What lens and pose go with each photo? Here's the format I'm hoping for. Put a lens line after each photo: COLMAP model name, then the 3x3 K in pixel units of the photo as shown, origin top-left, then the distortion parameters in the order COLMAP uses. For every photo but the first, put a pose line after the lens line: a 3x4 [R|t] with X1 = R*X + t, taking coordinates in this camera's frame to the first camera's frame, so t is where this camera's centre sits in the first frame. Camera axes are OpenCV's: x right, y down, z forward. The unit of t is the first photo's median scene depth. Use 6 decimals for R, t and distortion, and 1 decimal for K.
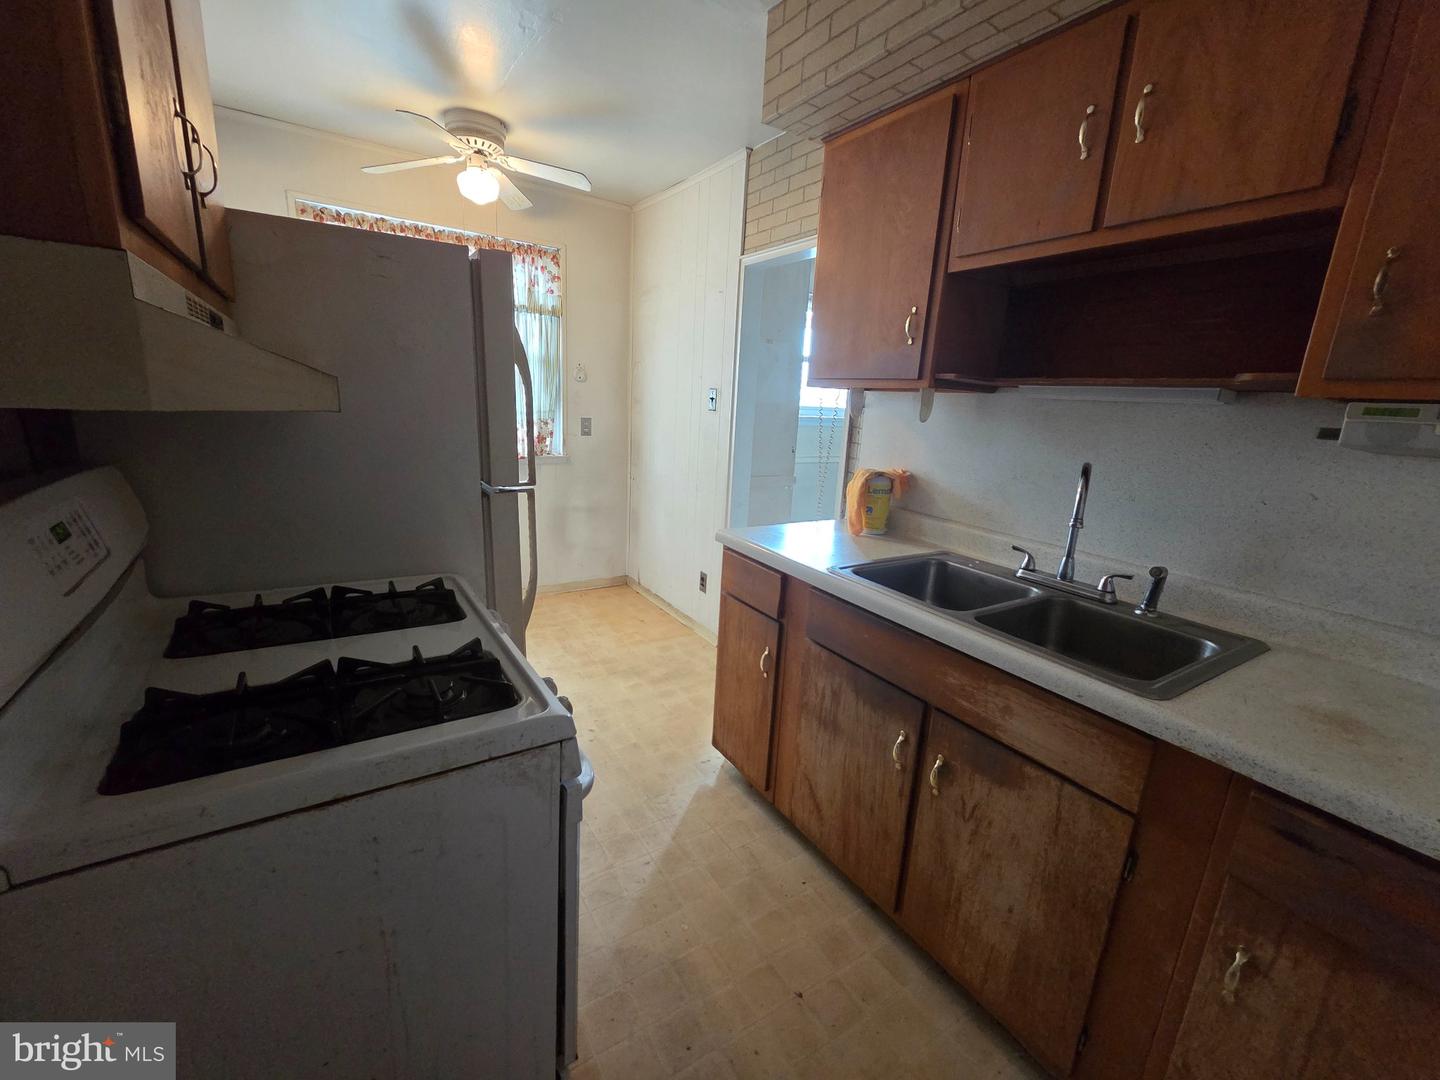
lens RADIAL K [[592.2, 0, 720.0], [0, 592.2, 540.0], [0, 0, 1]] dist [0.002913, 0.000268]
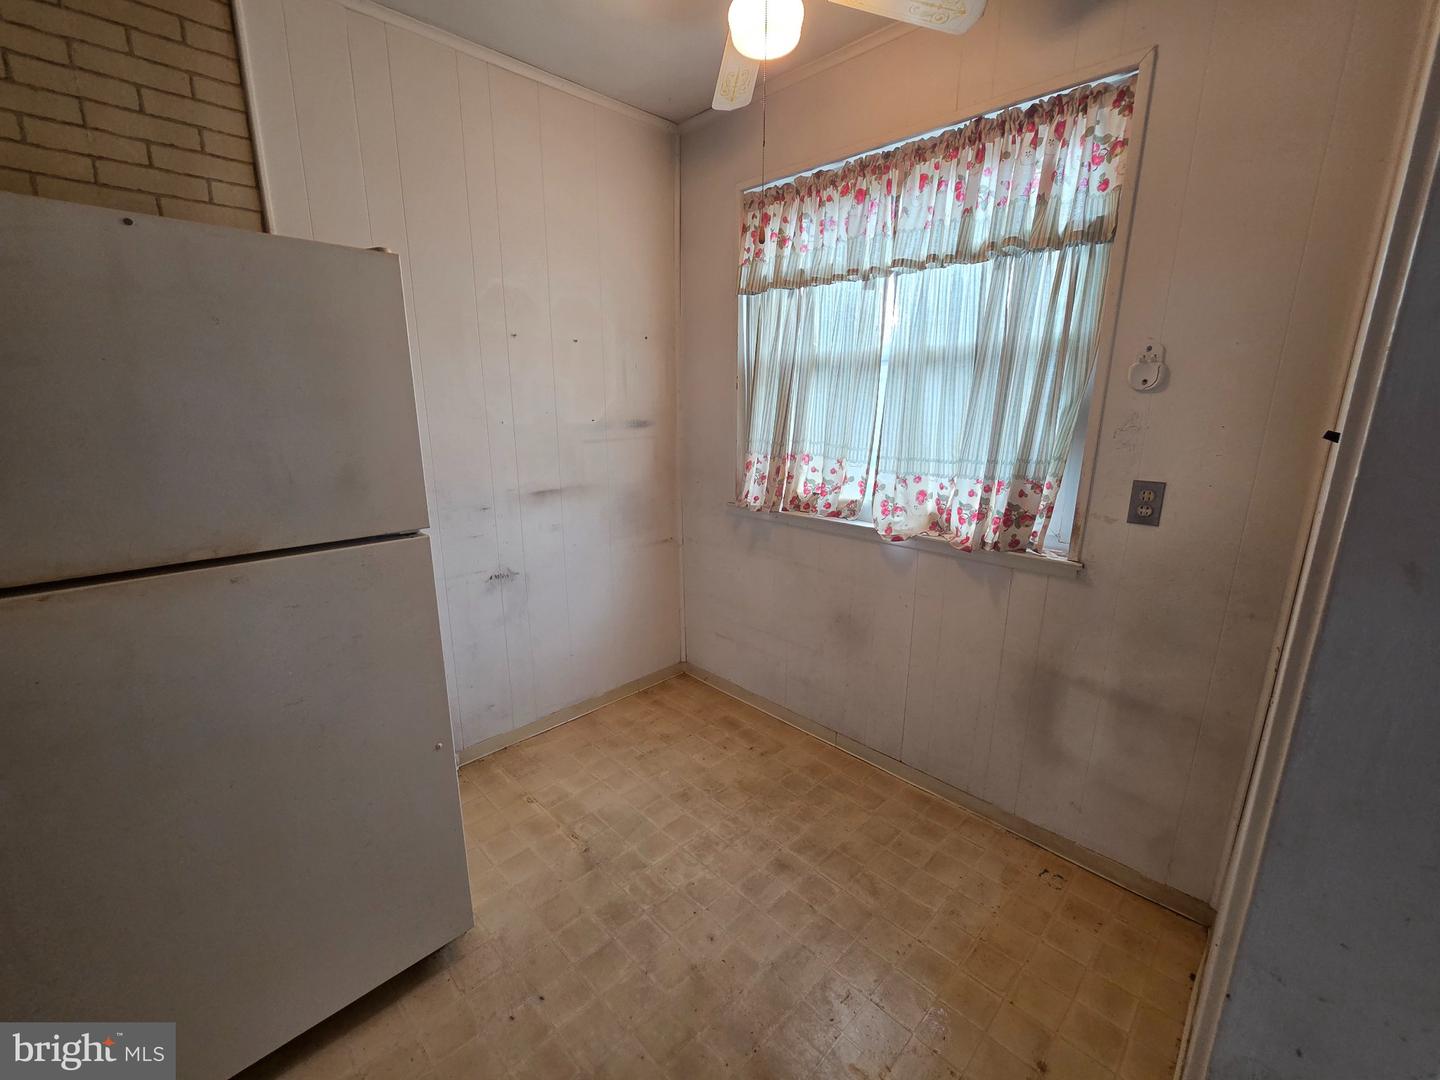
lens RADIAL K [[590.0, 0, 718.1], [0, 590.0, 539.6], [0, 0, 1]] dist [-0.002891, -0.000709]
pose [[0.200381, 0.173487, -0.964235, 0.110788], [-0.221331, 0.966769, 0.127947, -0.166844], [0.954390, 0.187777, 0.232120, 0.689258]]
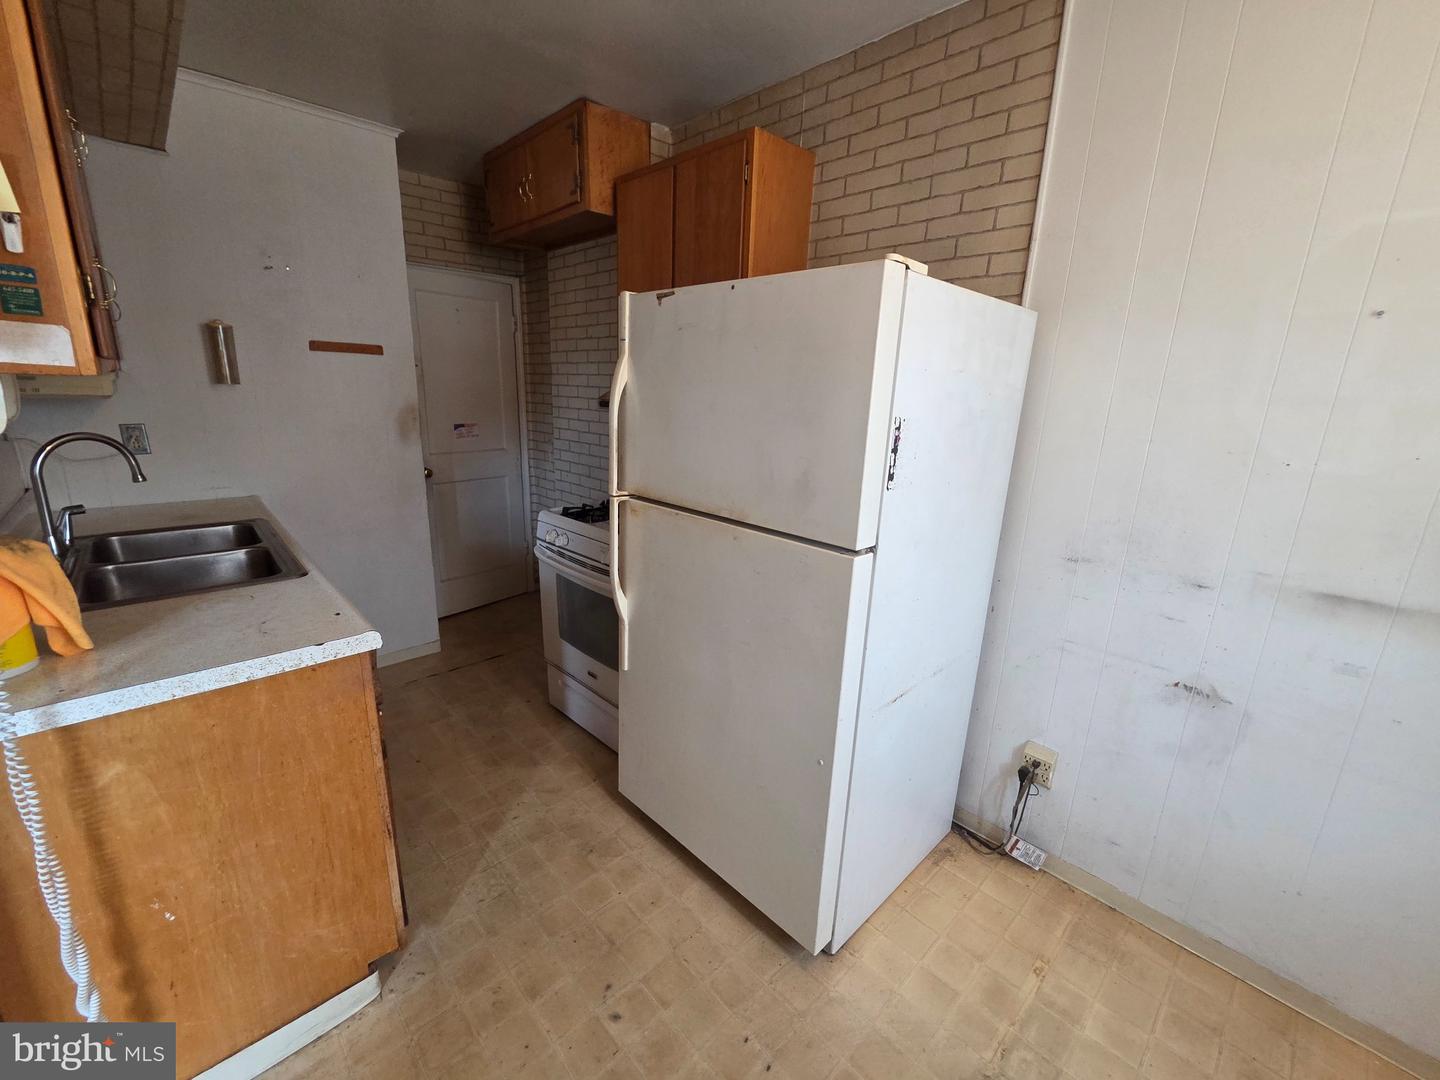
lens RADIAL K [[592.2, 0, 720.0], [0, 592.2, 540.0], [0, 0, 1]] dist [0.002913, 0.000268]
pose [[-0.978330, -0.036674, -0.203777, -0.126035], [-0.128586, 0.879006, 0.459146, -0.241321], [0.162283, 0.475399, -0.864673, 0.882800]]
